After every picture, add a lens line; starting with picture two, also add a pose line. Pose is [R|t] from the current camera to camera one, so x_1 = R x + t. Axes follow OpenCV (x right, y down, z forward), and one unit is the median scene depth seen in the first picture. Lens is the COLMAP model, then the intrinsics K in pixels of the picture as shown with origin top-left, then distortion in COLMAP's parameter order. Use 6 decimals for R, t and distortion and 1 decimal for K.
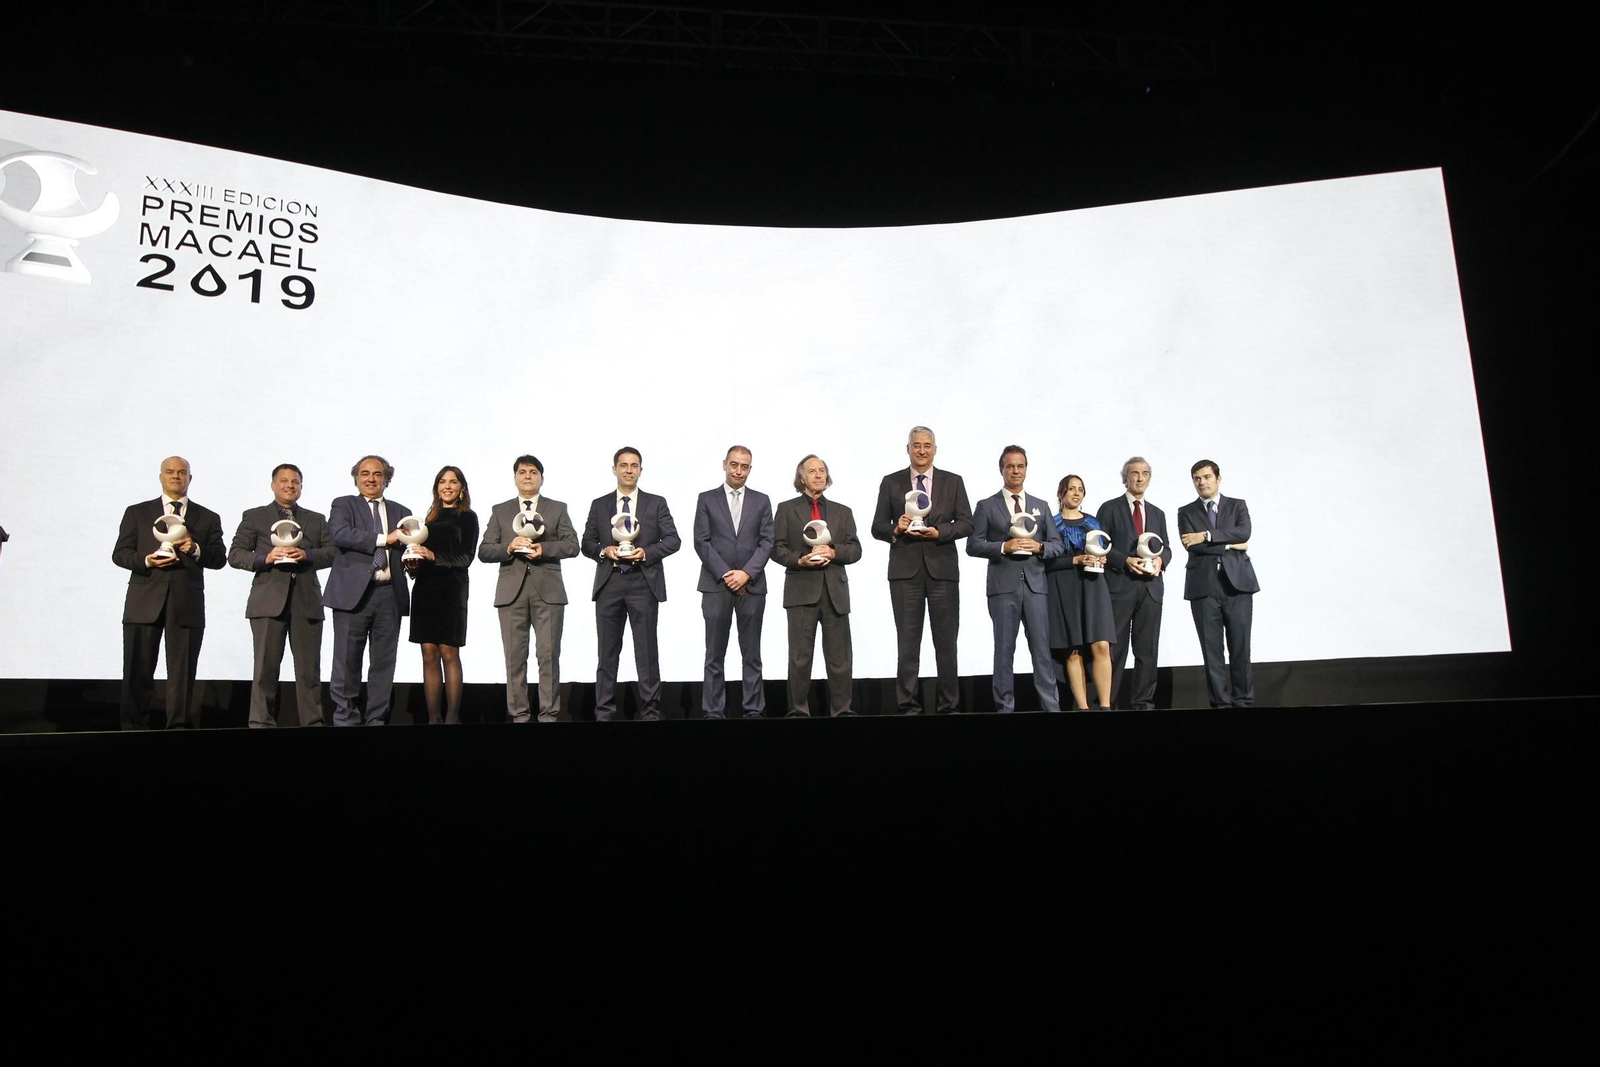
lens RADIAL K [[1238.6, 0, 804.6], [0, 1238.6, 502.3], [0, 0, 1]] dist [0.000314, 0.015326]
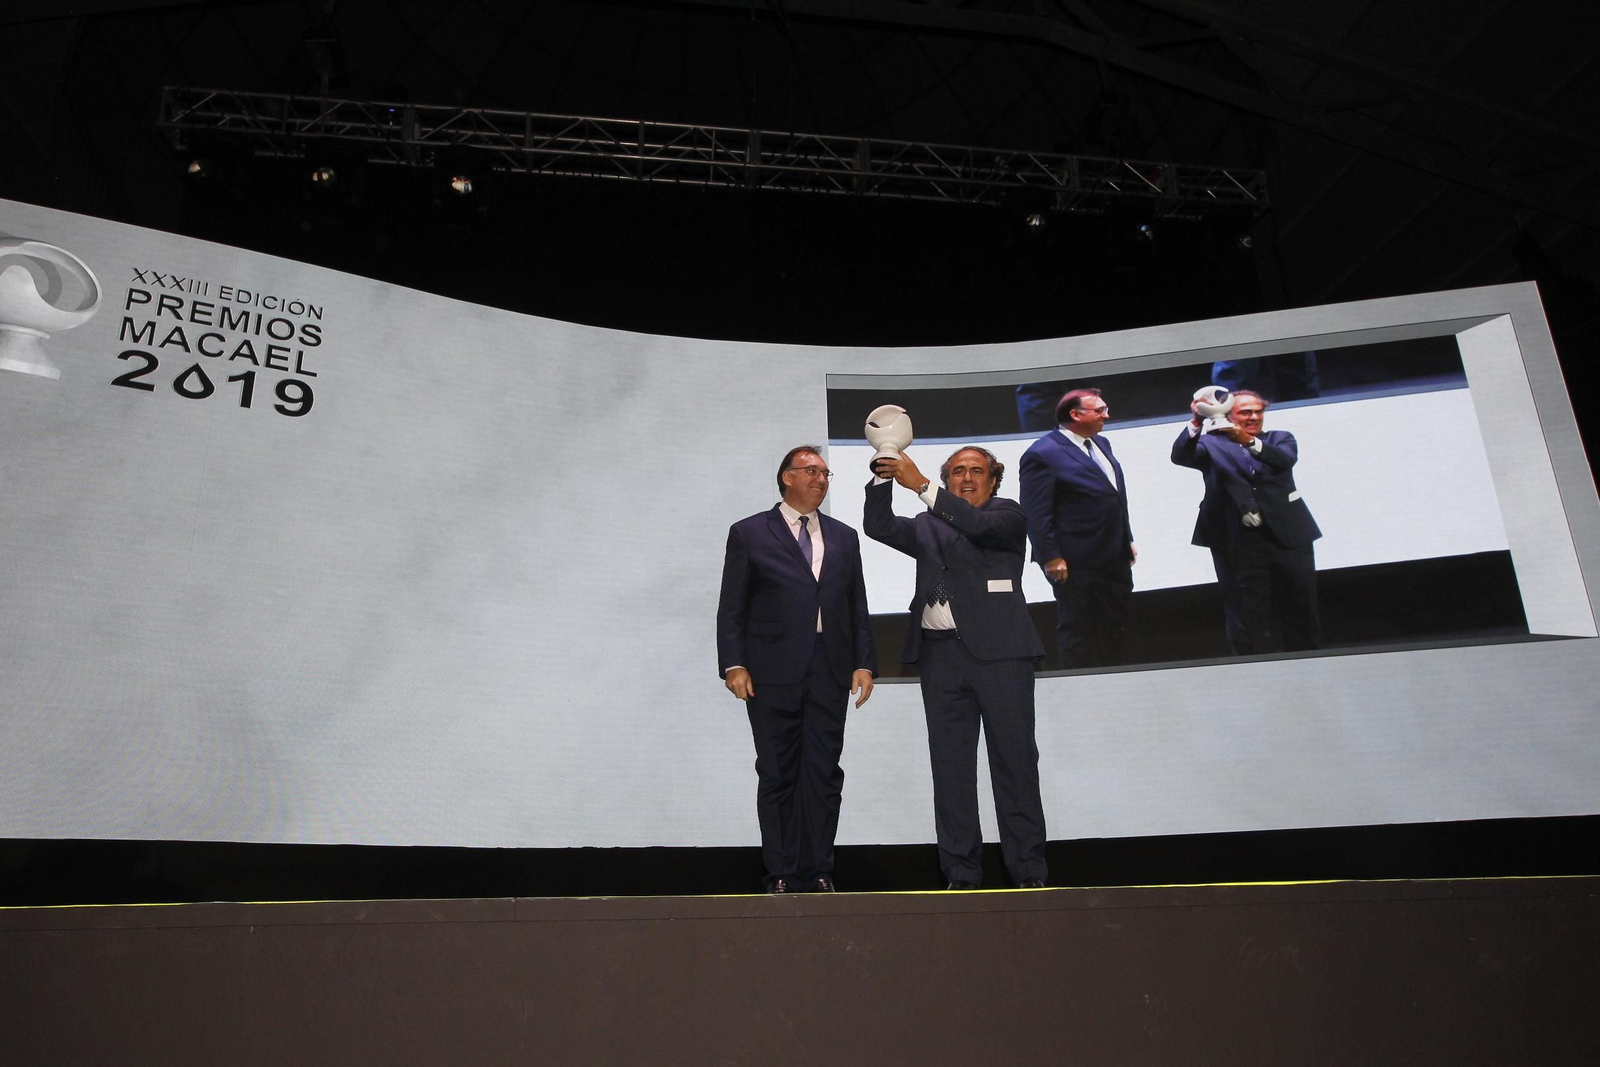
lens RADIAL K [[1149.9, 0, 804.7], [0, 1149.9, 533.3], [0, 0, 1]] dist [-0.052493, 0.049380]
pose [[0.999990, 0.003121, 0.003342, -0.043171], [-0.002667, 0.991725, -0.128349, 0.032747], [-0.003715, 0.128339, 0.991723, 0.198346]]
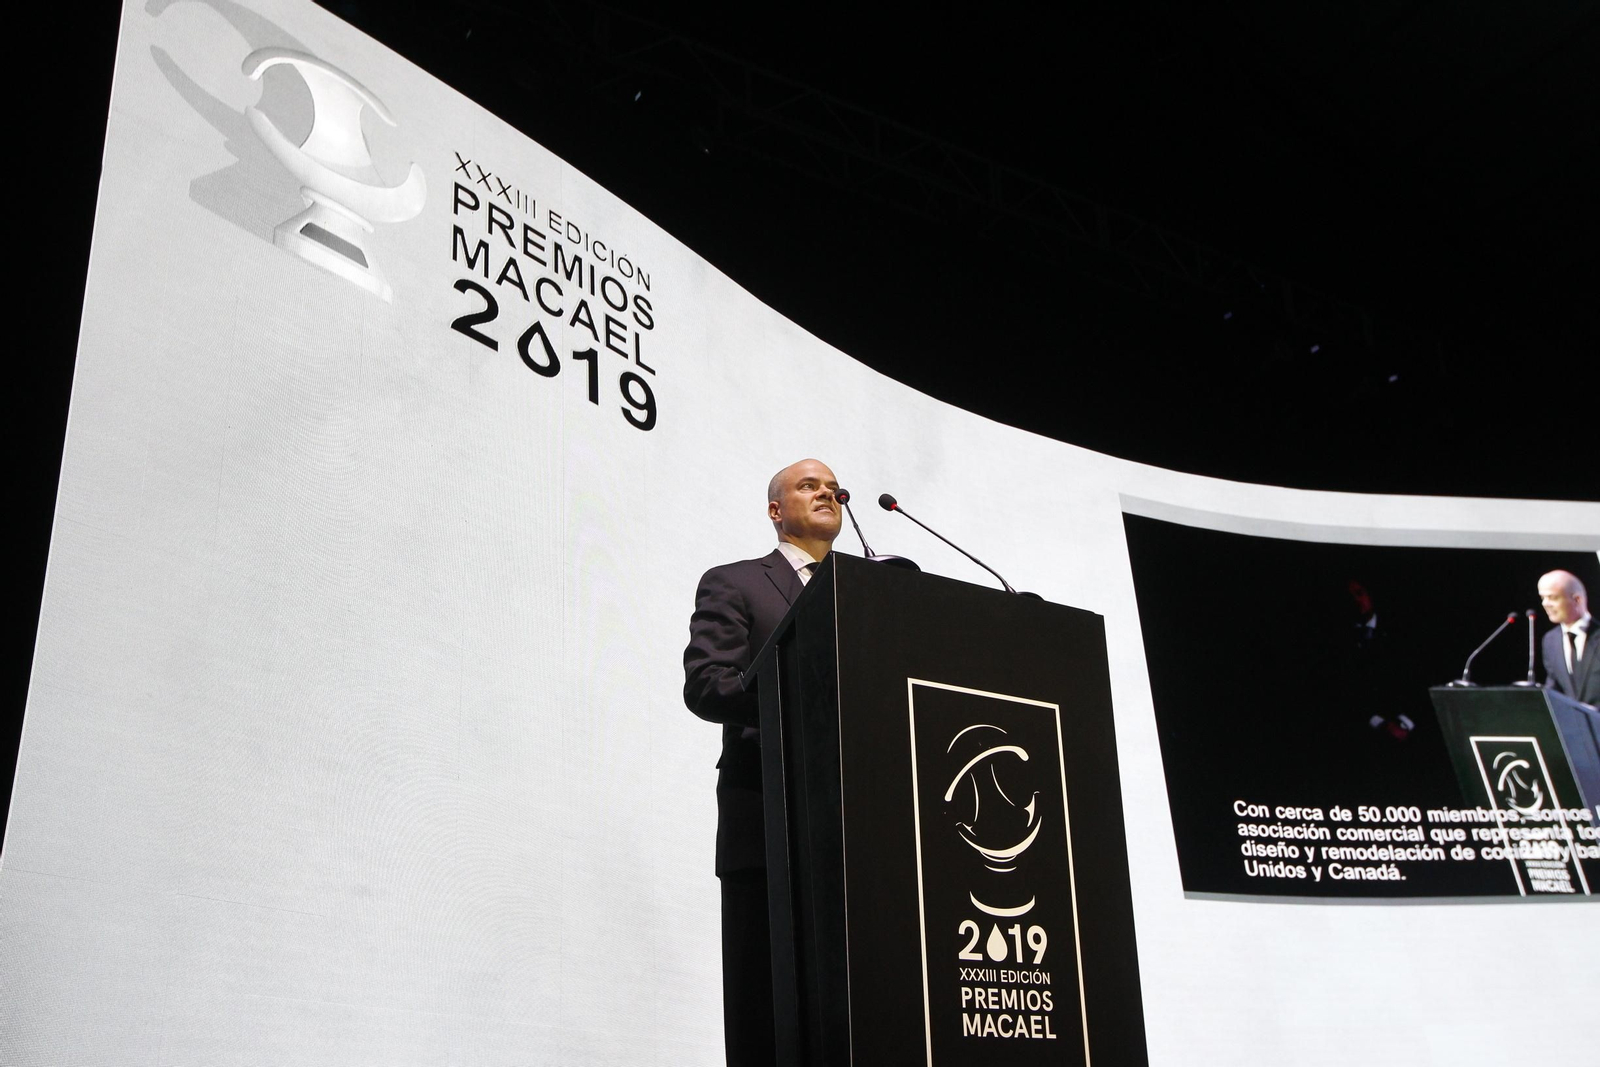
lens RADIAL K [[1539.7, 0, 803.3], [0, 1539.7, 540.0], [0, 0, 1]] dist [-0.005303, 0.031025]
pose [[0.909427, 0.148183, 0.388567, -0.618953], [-0.047754, 0.965393, -0.256391, 0.075410], [-0.413113, 0.214614, 0.885030, 0.350063]]
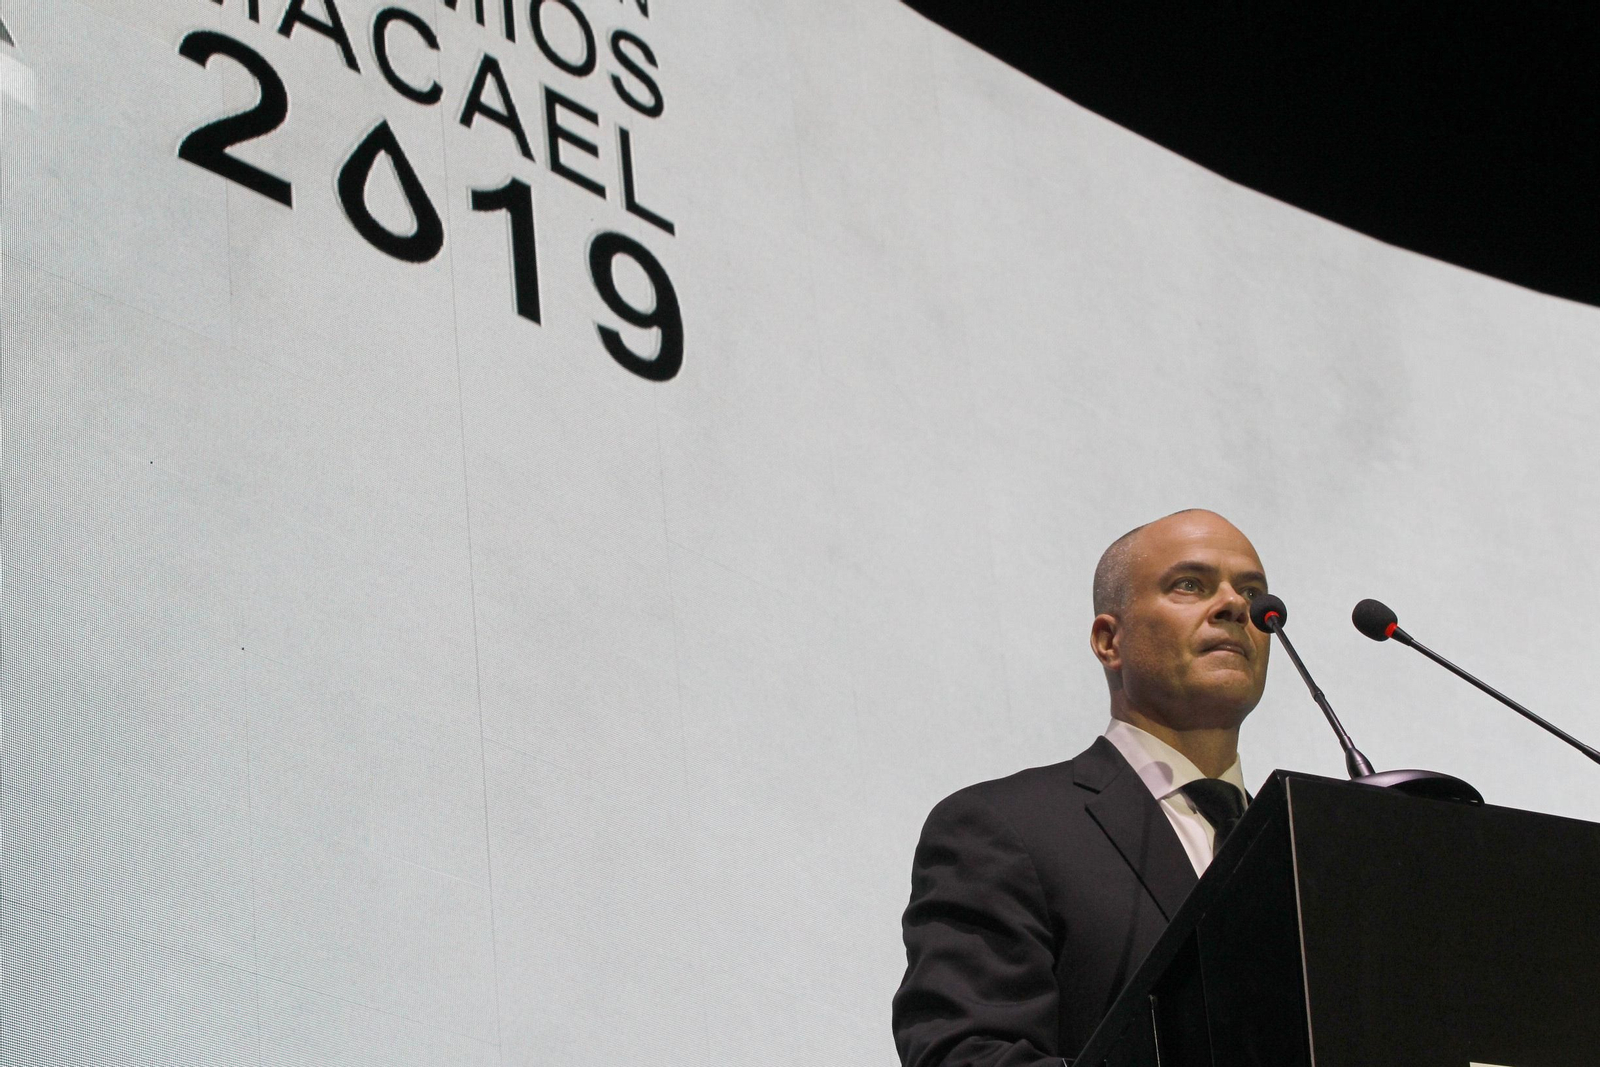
lens RADIAL K [[4279.4, 0, 800.0], [0, 4279.4, 533.5], [0, 0, 1]] dist [-0.282612, -0.070924]
pose [[0.928488, 0.113954, 0.353447, -0.661131], [-0.018778, 0.964946, -0.261777, 0.073471], [-0.370888, 0.236420, 0.898080, 0.308354]]
